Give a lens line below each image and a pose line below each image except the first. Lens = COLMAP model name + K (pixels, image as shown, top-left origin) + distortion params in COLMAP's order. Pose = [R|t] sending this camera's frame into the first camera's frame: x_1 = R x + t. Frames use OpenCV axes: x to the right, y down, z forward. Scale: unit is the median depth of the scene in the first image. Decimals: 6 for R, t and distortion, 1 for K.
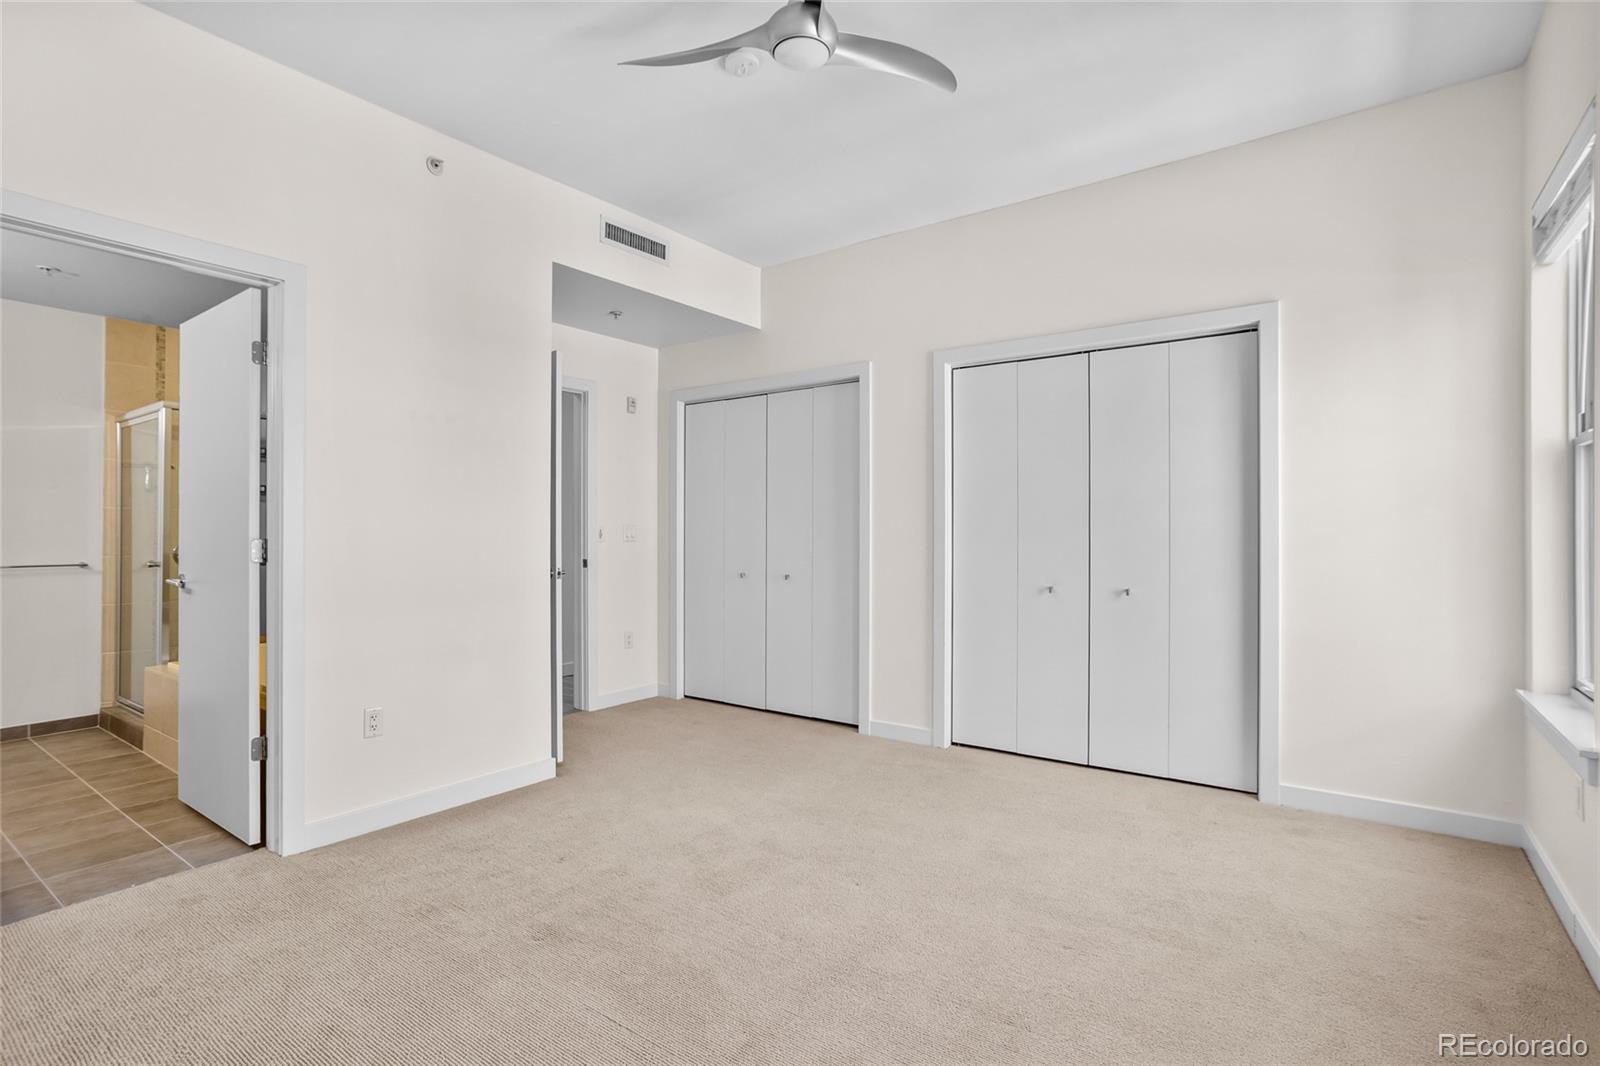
lens RADIAL K [[765.7, 0, 791.5], [0, 765.7, 532.5], [0, 0, 1]] dist [-0.045539, 0.028499]
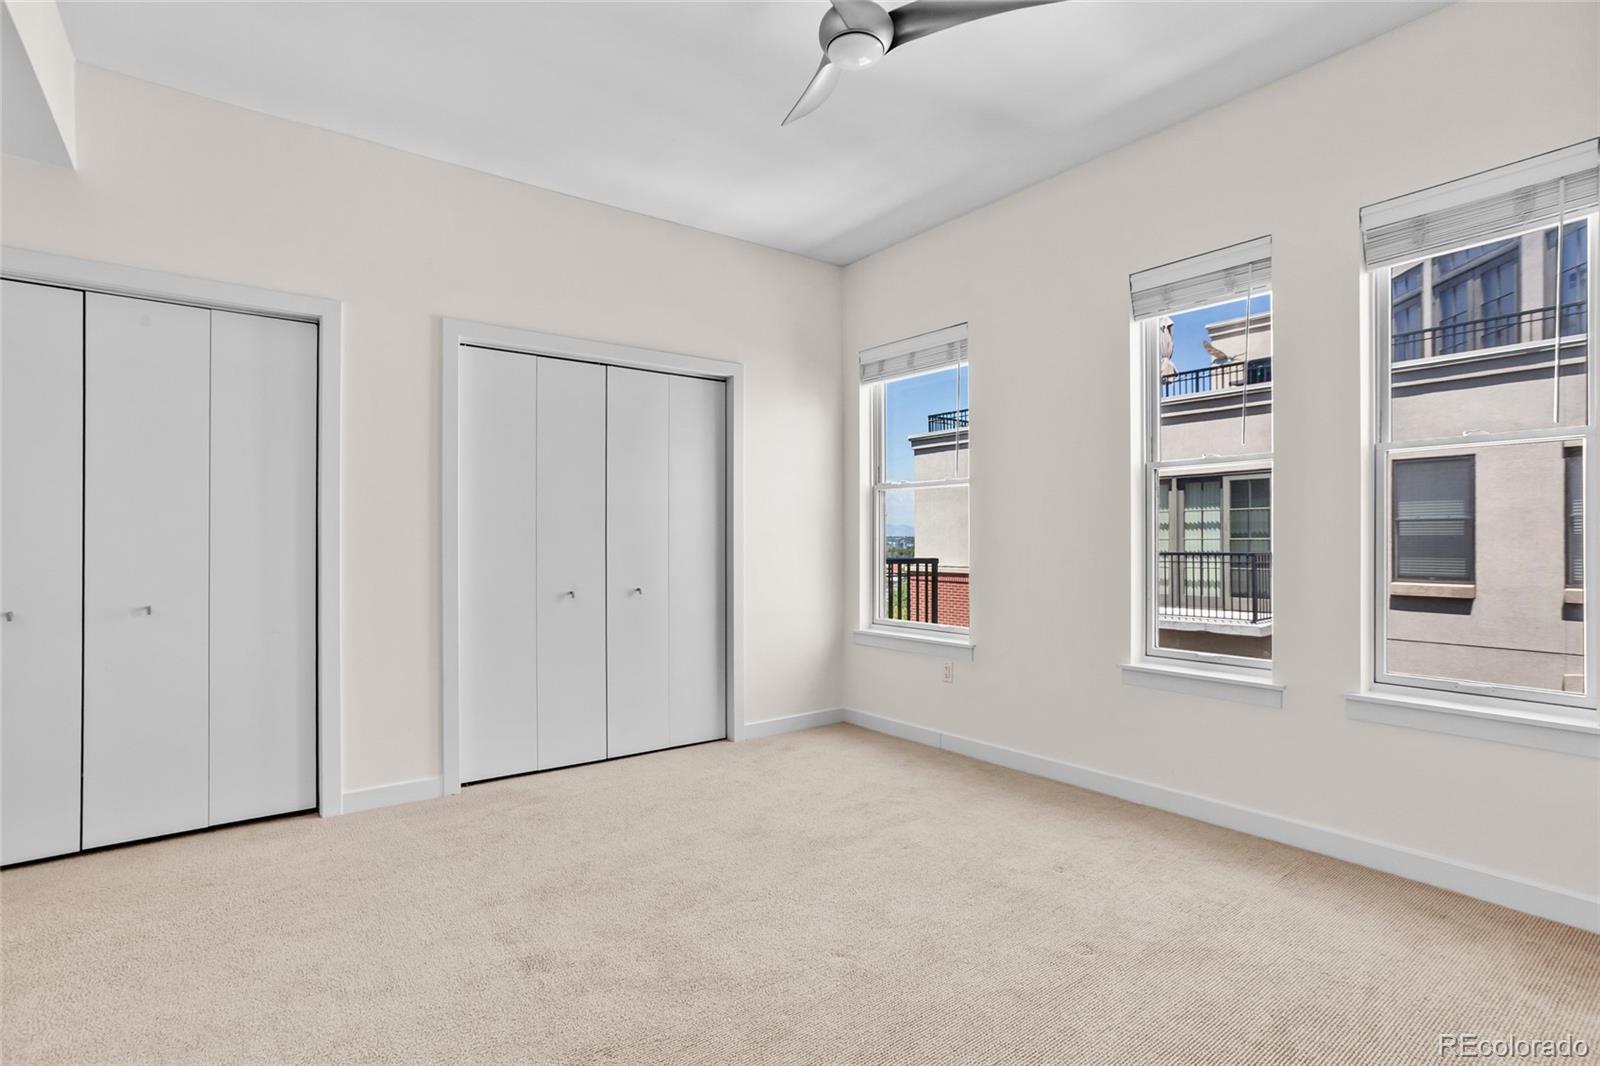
lens RADIAL K [[773.5, 0, 805.5], [0, 773.5, 537.9], [0, 0, 1]] dist [-0.034126, 0.030231]
pose [[0.289618, -0.002239, 0.957140, -0.550010], [-0.000946, 0.999996, 0.002626, -0.002091], [-0.957142, -0.001666, 0.289614, 0.428170]]
